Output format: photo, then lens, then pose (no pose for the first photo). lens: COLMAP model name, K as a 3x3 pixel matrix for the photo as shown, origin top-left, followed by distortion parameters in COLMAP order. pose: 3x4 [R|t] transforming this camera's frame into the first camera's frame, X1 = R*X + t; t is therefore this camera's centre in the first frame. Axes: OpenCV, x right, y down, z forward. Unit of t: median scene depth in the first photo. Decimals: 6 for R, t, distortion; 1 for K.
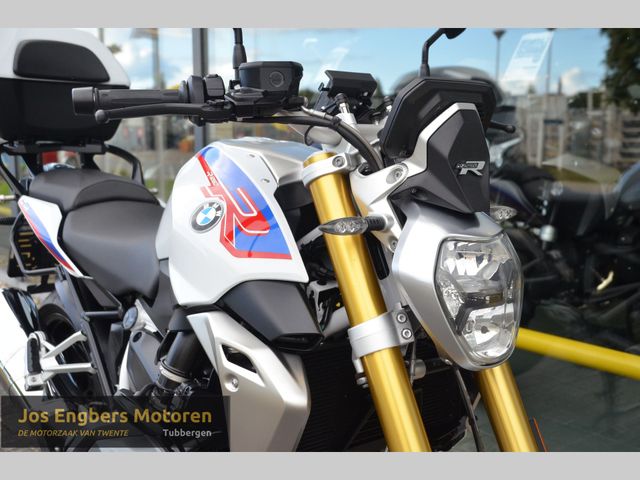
lens RADIAL K [[807.4, 0, 286.0], [0, 807.4, 238.0], [0, 0, 1]] dist [0.056147, 0.061084]
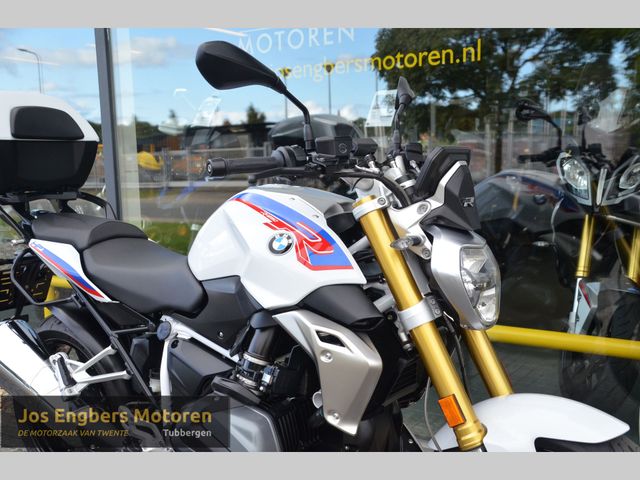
lens RADIAL K [[760.1, 0, 307.4], [0, 760.1, 237.4], [0, 0, 1]] dist [0.015193, 0.020838]
pose [[0.953968, -0.058881, 0.294071, -0.455421], [0.067894, 0.997481, -0.020527, -0.007798], [-0.292122, 0.039548, 0.955563, -0.284004]]
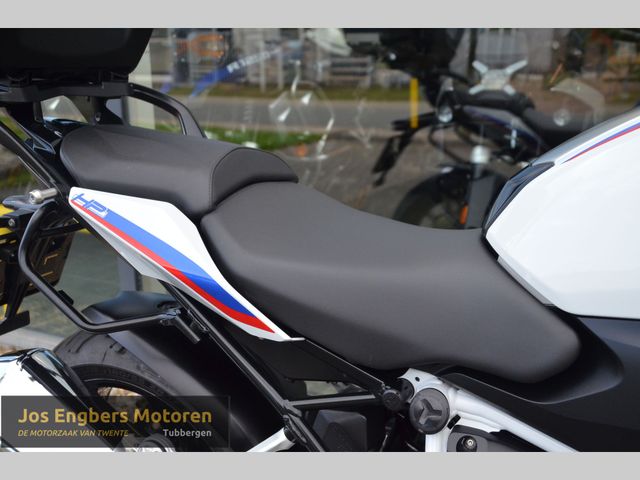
lens RADIAL K [[738.5, 0, 320.0], [0, 738.5, 240.0], [0, 0, 1]] dist [-0.022706, 0.301124]
pose [[0.905798, -0.110440, 0.409064, -0.642756], [0.061431, 0.989463, 0.131109, -0.120687], [-0.419233, -0.093629, 0.903038, 0.844454]]
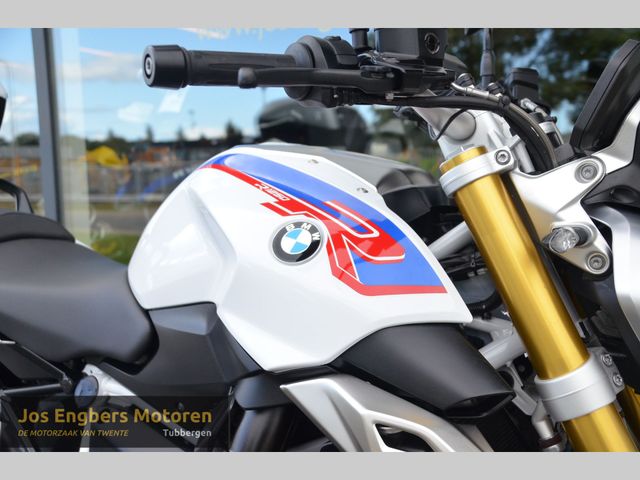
lens RADIAL K [[738.5, 0, 320.0], [0, 738.5, 240.0], [0, 0, 1]] dist [-0.022706, 0.301124]
pose [[0.938170, -0.044811, 0.343263, -0.311957], [0.060874, 0.997490, -0.036158, -0.003541], [-0.340781, 0.054818, 0.938543, 0.395003]]
